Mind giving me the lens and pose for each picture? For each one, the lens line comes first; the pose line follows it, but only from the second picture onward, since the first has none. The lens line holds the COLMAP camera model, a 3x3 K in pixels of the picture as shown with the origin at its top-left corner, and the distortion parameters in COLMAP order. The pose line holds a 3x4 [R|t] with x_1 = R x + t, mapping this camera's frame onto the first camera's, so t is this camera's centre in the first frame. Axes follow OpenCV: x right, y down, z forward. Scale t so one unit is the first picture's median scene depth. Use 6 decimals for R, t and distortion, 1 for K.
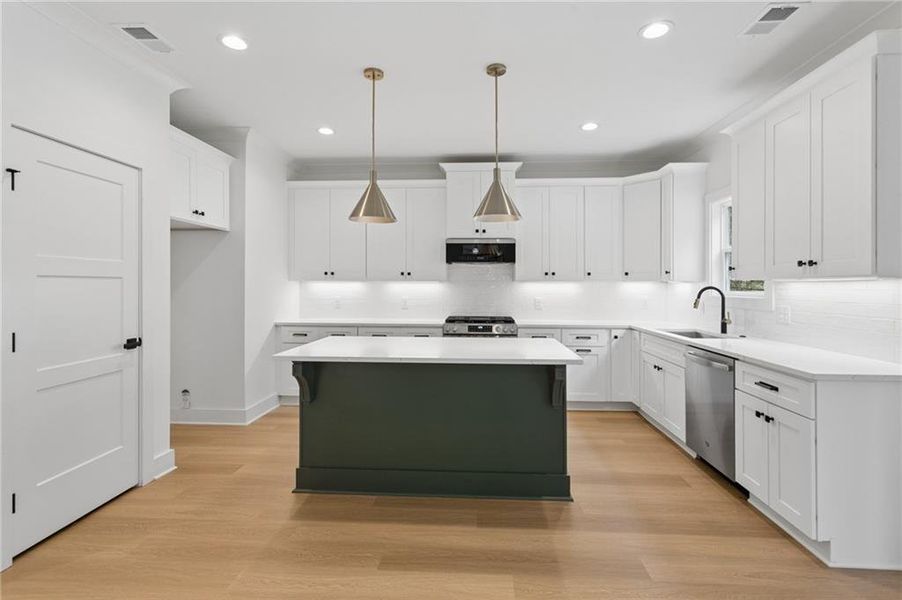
lens RADIAL K [[434.8, 0, 450.1], [0, 434.8, 286.9], [0, 0, 1]] dist [0.002034, 0.000562]
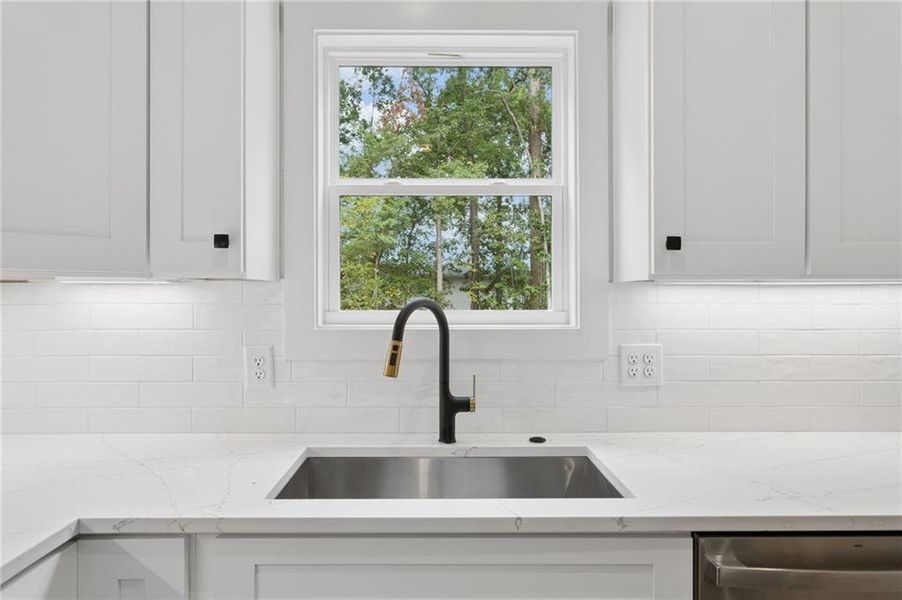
lens RADIAL K [[577.7, 0, 446.2], [0, 577.7, 295.4], [0, 0, 1]] dist [0.002285, 0.000093]
pose [[-0.050204, -0.005796, 0.998722, 0.184201], [0.006127, 0.999963, 0.006111, -0.004888], [-0.998720, 0.006426, -0.050166, 0.954082]]
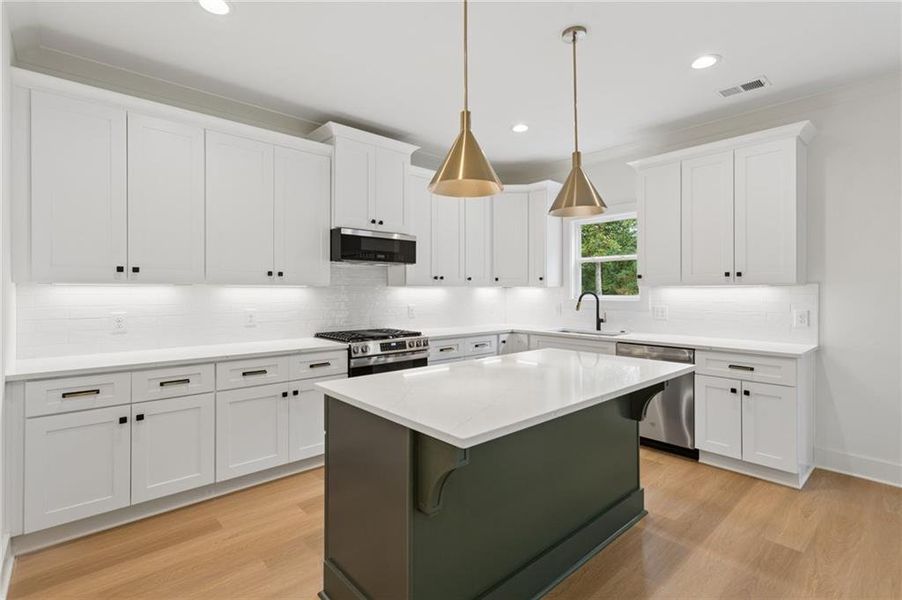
lens RADIAL K [[434.8, 0, 472.4], [0, 434.8, 288.5], [0, 0, 1]] dist [0.002034, 0.000562]
pose [[0.696315, 0.001347, 0.717735, -0.440710], [0.005312, 0.999961, -0.007031, -0.001961], [-0.717716, 0.008708, 0.696281, 0.387016]]
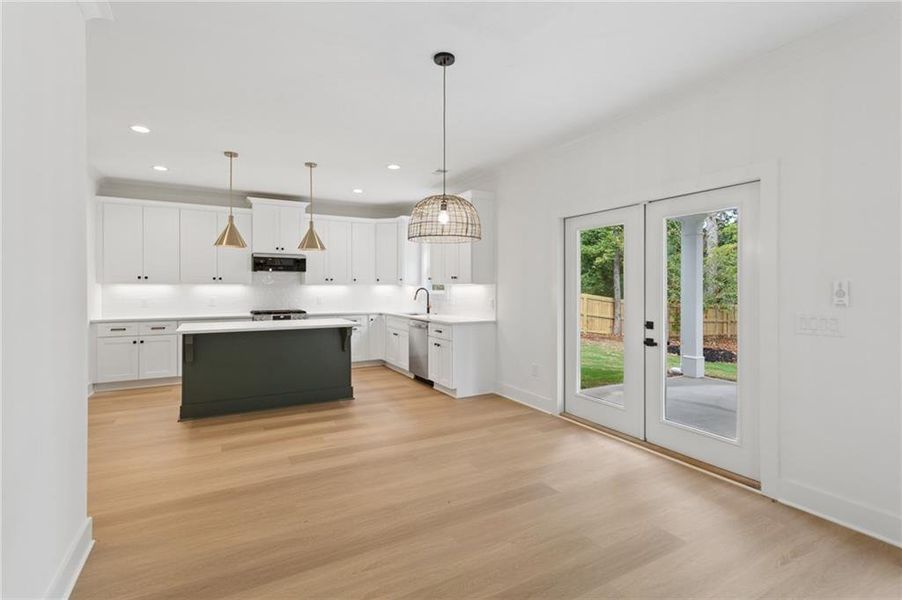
lens RADIAL K [[423.3, 0, 457.1], [0, 423.3, 284.3], [0, 0, 1]] dist [0.002705, -0.000356]
pose [[0.834939, 0.003272, 0.550332, -0.238475], [0.003590, 0.999929, -0.011392, 0.004272], [-0.550330, 0.011488, 0.834868, -0.526410]]
